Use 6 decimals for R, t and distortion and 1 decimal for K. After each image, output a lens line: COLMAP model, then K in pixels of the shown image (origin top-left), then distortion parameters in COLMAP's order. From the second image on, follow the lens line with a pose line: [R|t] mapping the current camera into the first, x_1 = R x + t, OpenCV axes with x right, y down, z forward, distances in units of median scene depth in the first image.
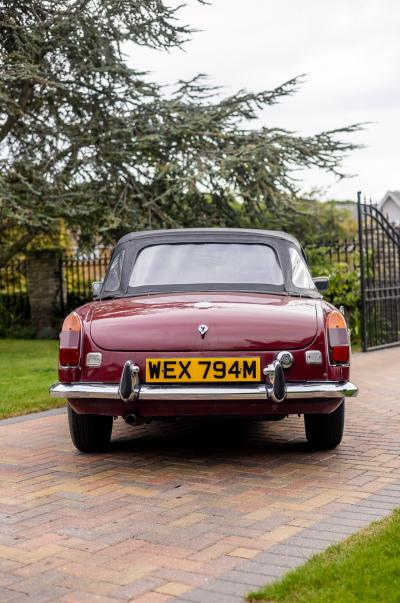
lens RADIAL K [[860.1, 0, 200.0], [0, 860.1, 301.5], [0, 0, 1]] dist [0.004563, 0.066058]
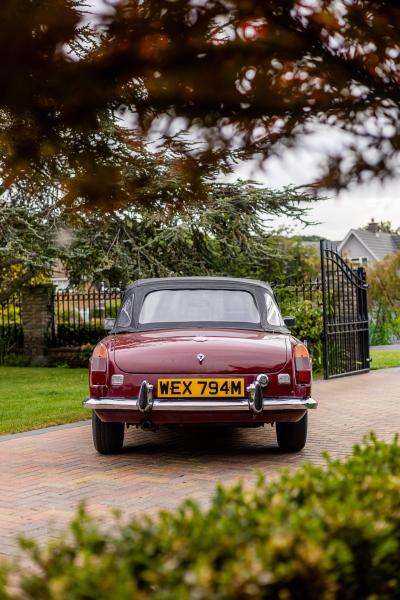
lens RADIAL K [[855.8, 0, 200.0], [0, 855.8, 300.0], [0, 0, 1]] dist [0.004563, 0.066058]
pose [[0.999249, 0.008344, 0.037836, -0.039343], [-0.006934, 0.999281, -0.037264, -0.005370], [-0.038120, 0.036974, 0.998589, -0.258055]]
